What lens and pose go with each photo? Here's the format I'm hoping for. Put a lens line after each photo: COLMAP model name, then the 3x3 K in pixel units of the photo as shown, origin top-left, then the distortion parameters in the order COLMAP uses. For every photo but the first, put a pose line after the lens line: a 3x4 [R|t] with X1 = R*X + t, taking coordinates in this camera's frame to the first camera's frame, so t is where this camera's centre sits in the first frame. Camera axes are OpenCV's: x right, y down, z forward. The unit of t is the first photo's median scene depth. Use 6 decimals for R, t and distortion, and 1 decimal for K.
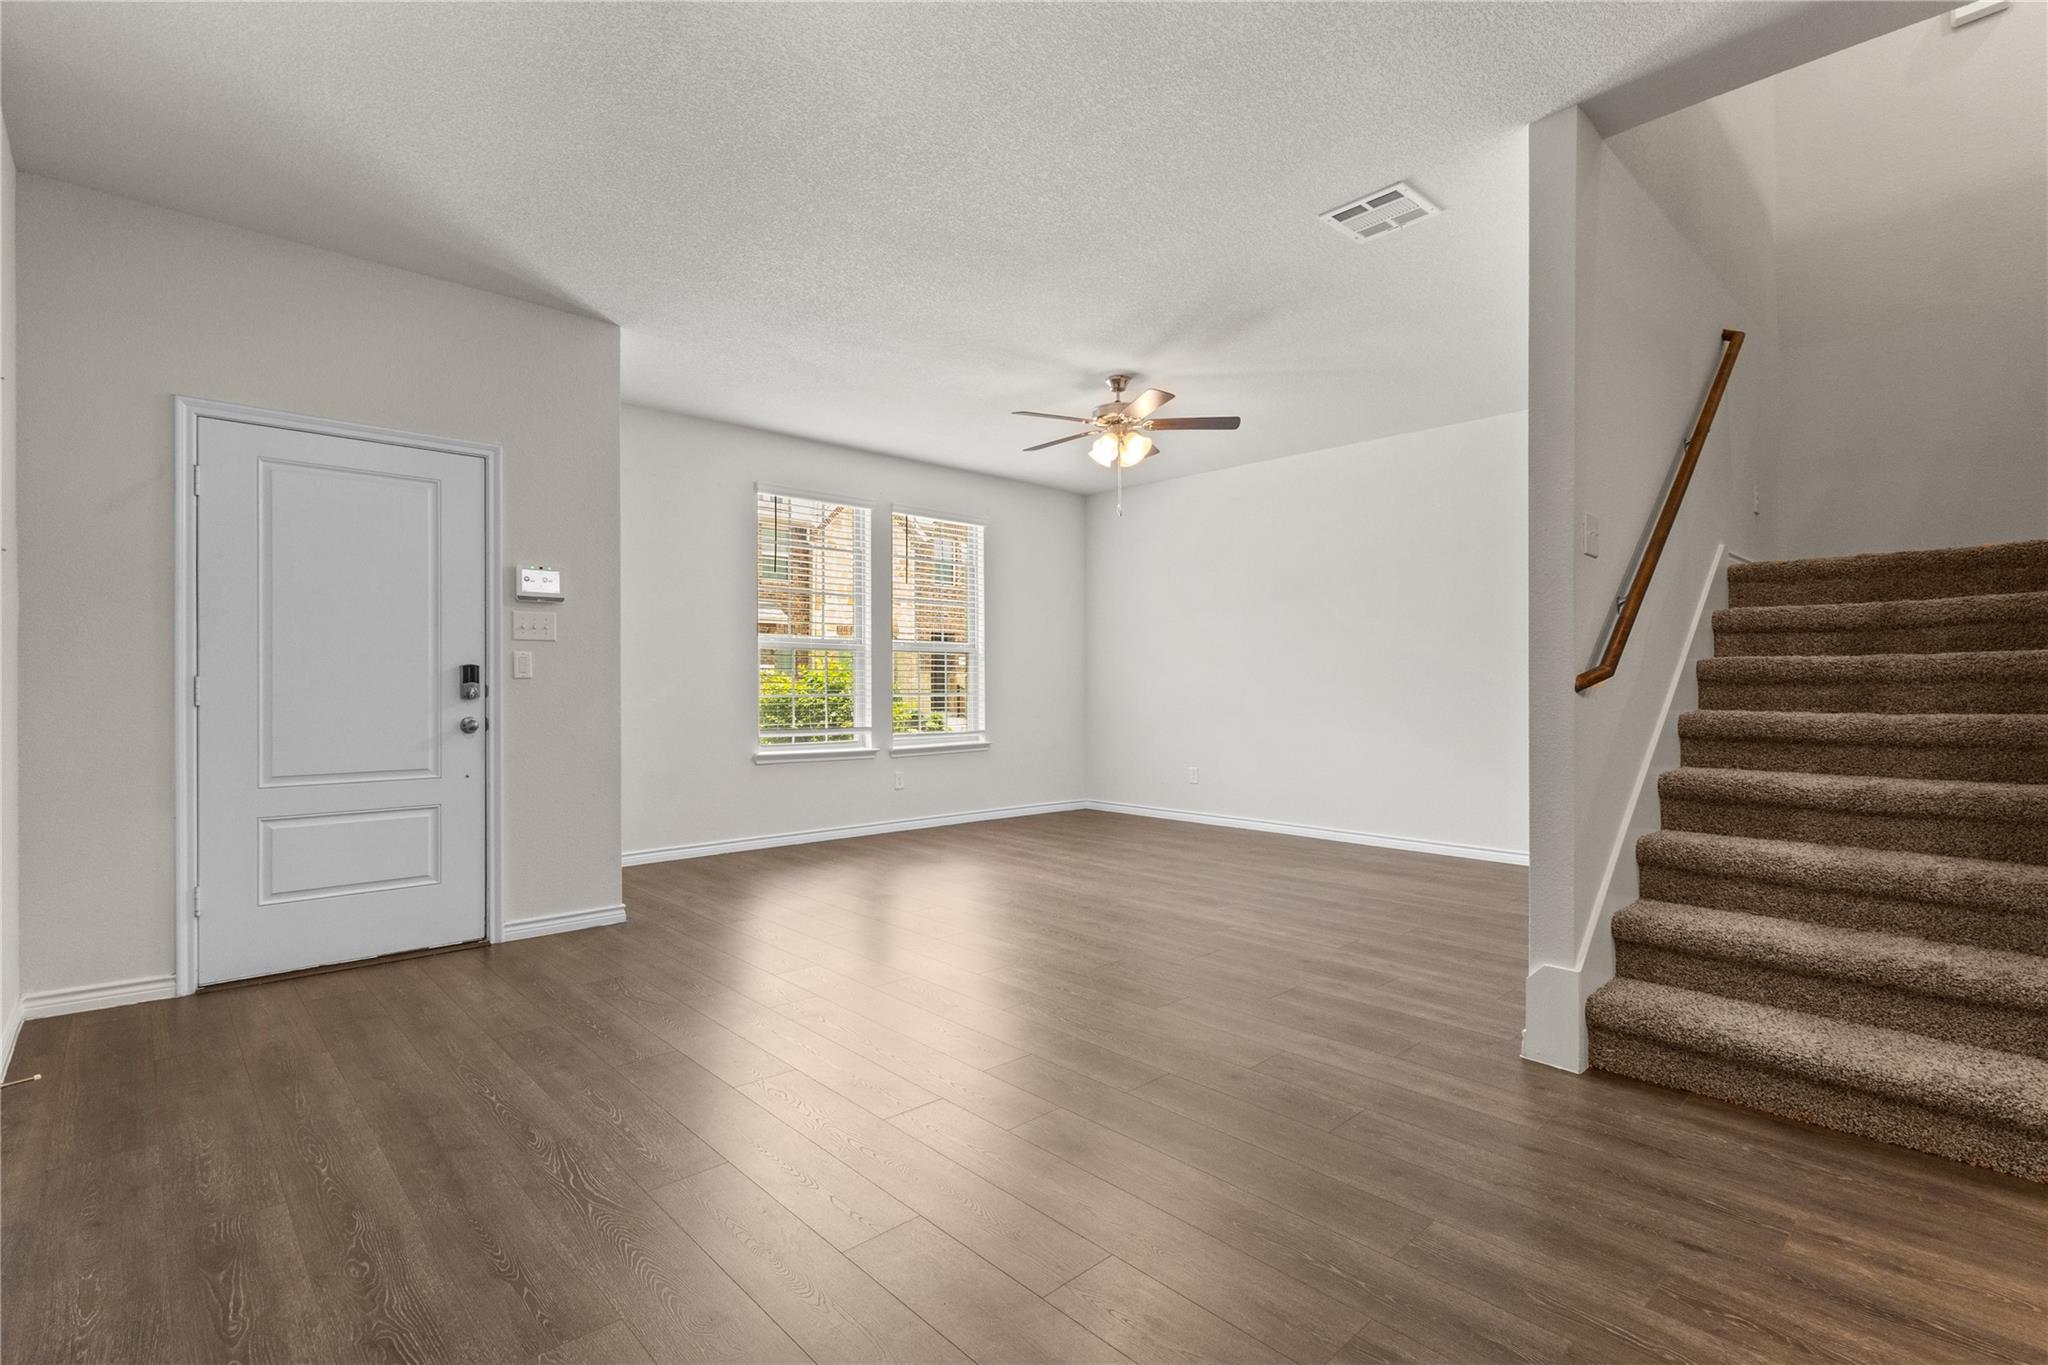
lens RADIAL K [[940.8, 0, 1024.0], [0, 940.8, 682.5], [0, 0, 1]] dist [0.000139, -0.000113]
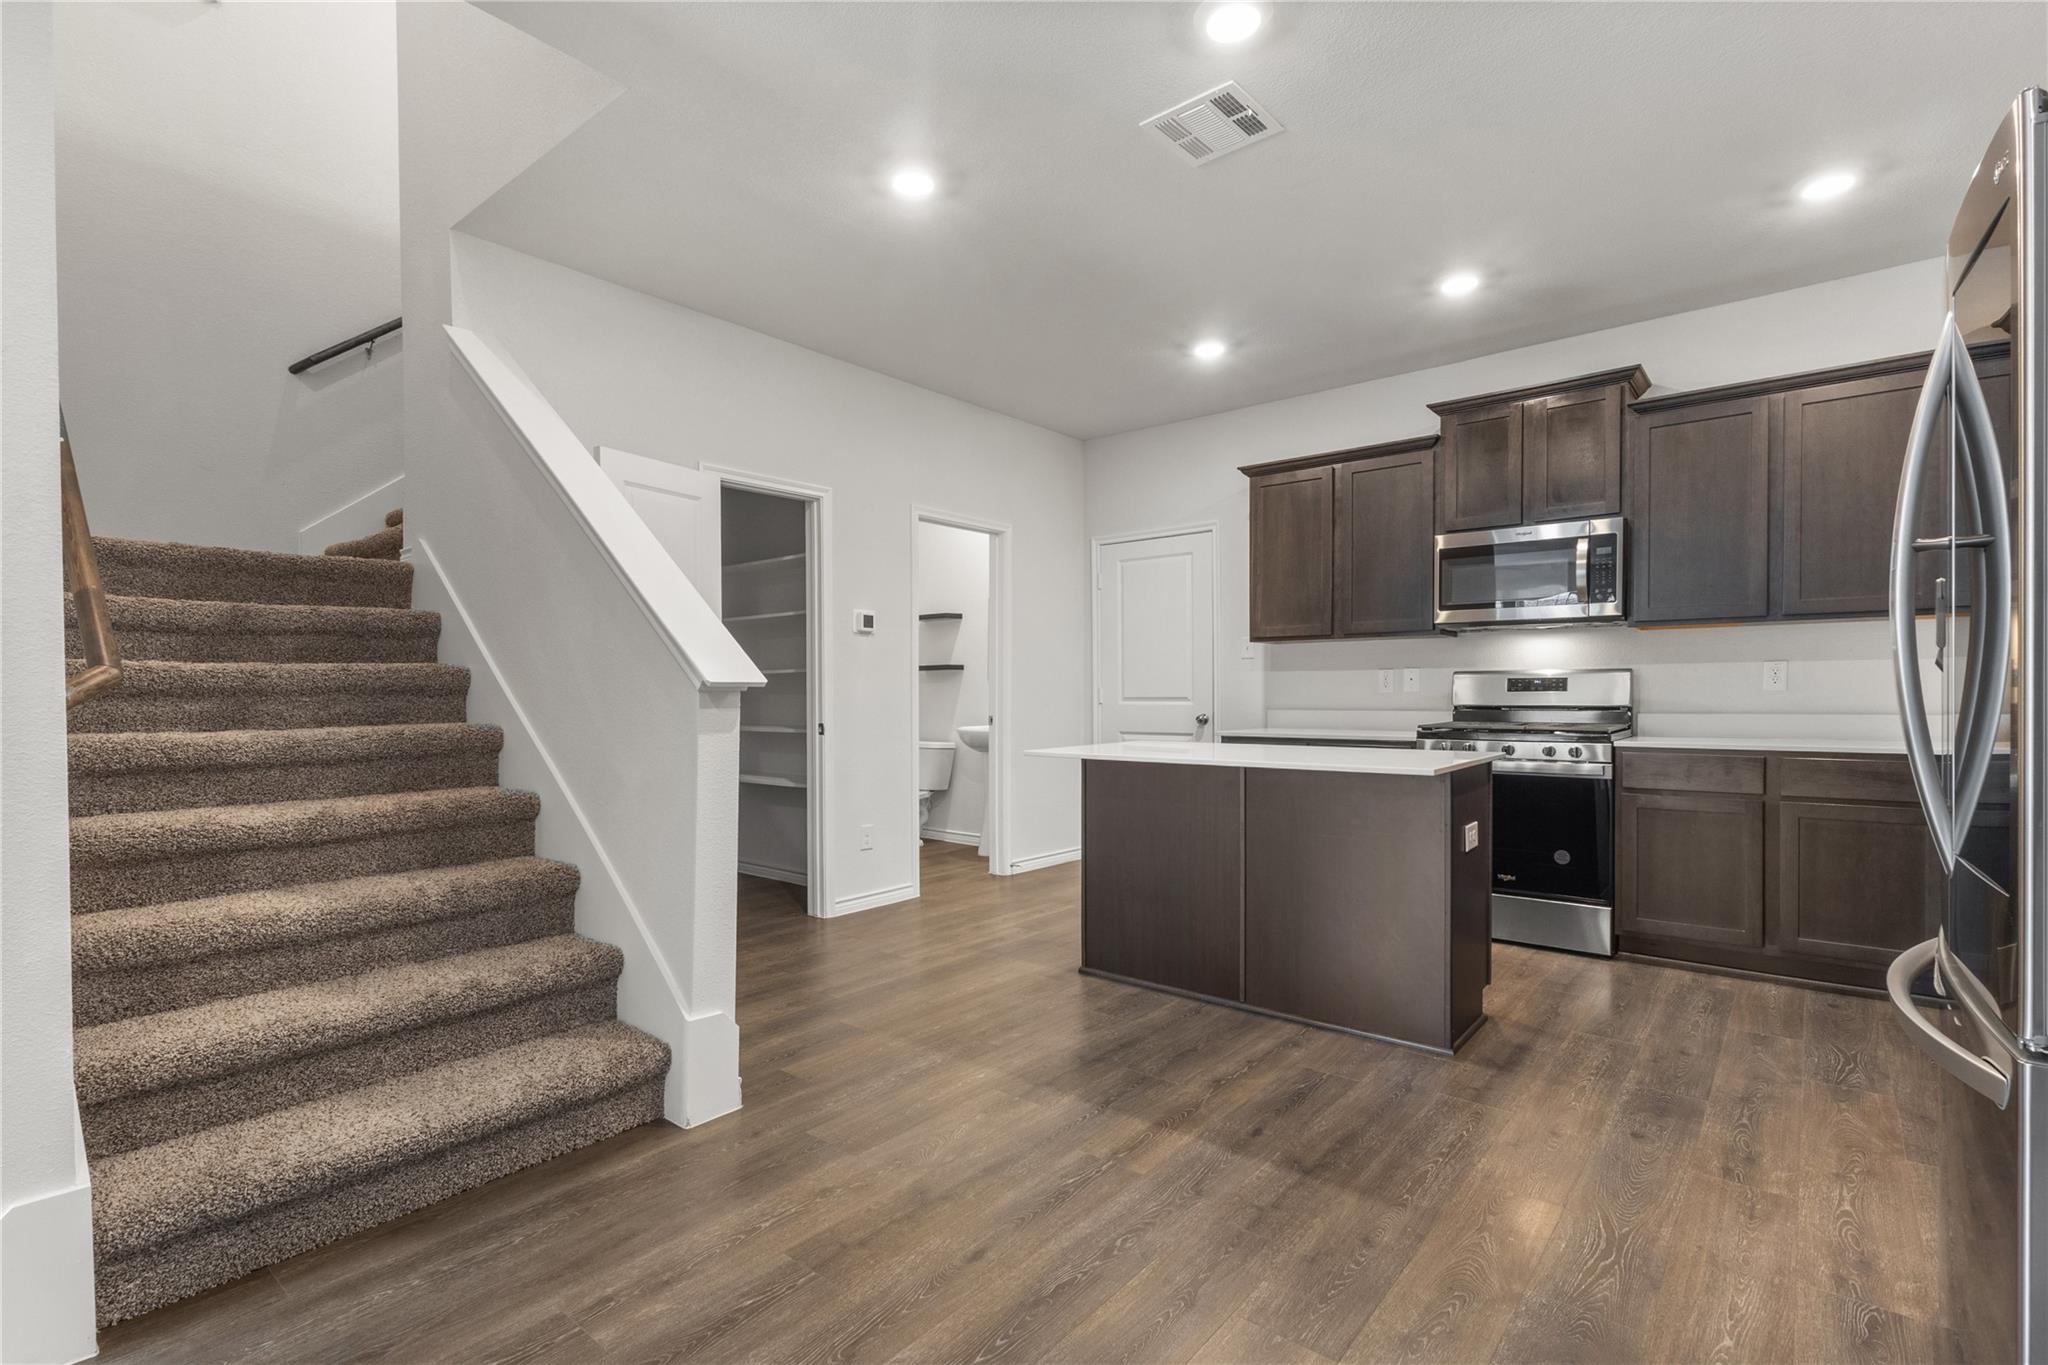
lens RADIAL K [[941.2, 0, 1028.5], [0, 941.2, 706.8], [0, 0, 1]] dist [-0.000091, -0.000097]
pose [[-0.128006, -0.013111, 0.991687, -0.059880], [0.000269, 0.999912, 0.013255, -0.000032], [-0.991773, 0.001963, -0.127991, 0.444639]]
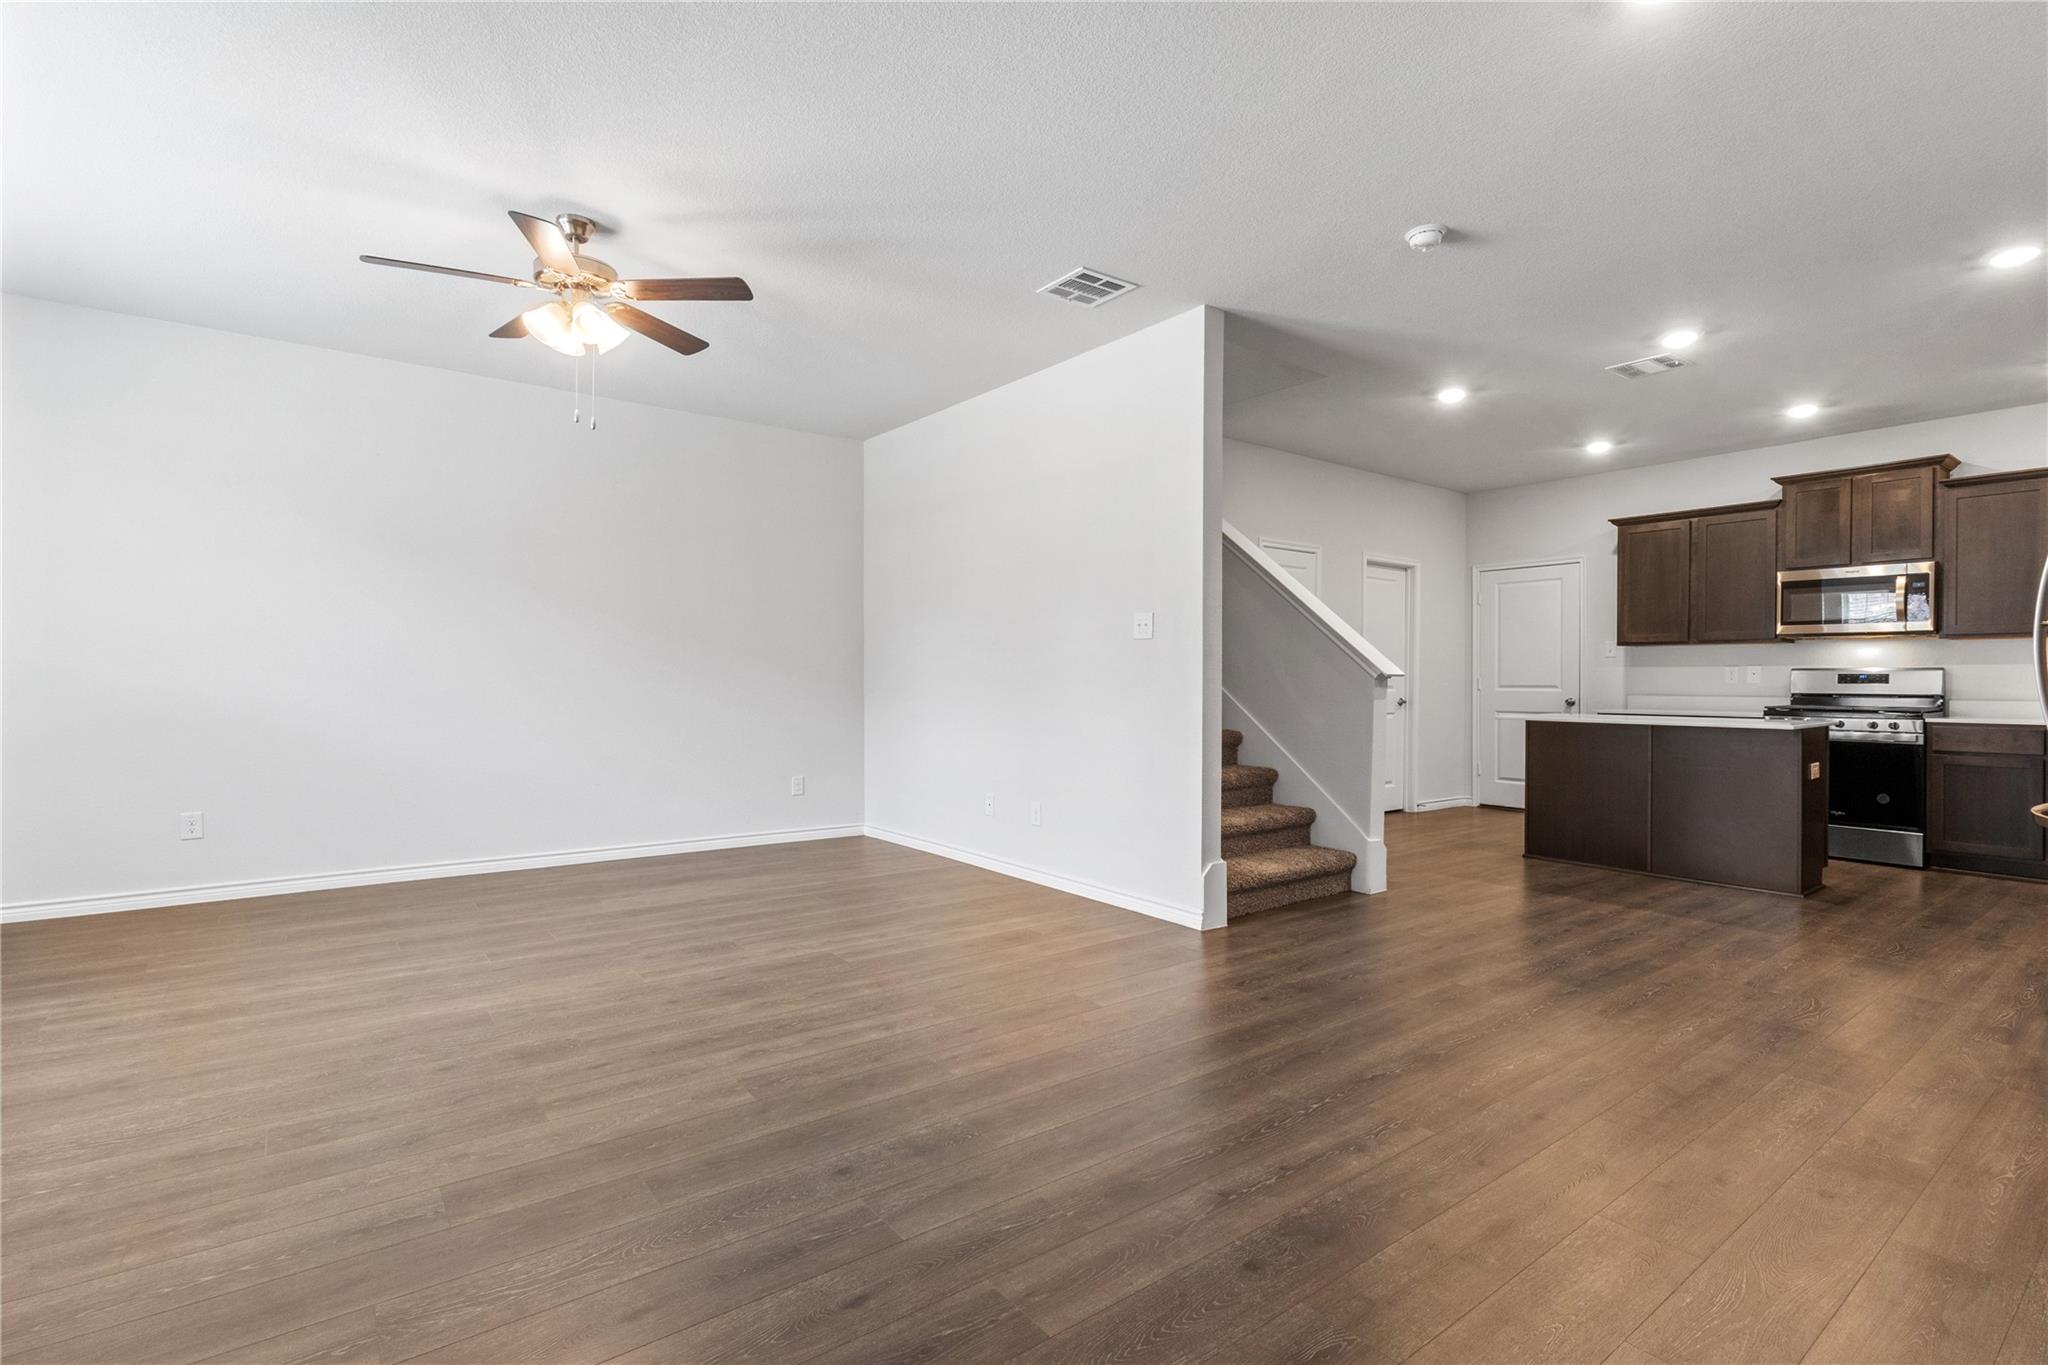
lens RADIAL K [[940.8, 0, 1024.0], [0, 940.8, 682.5], [0, 0, 1]] dist [0.000139, -0.000113]
pose [[0.106728, -0.001038, 0.994288, -0.923578], [-0.008288, 0.999964, 0.001934, 0.004601], [-0.994254, -0.008447, 0.106716, 1.058339]]
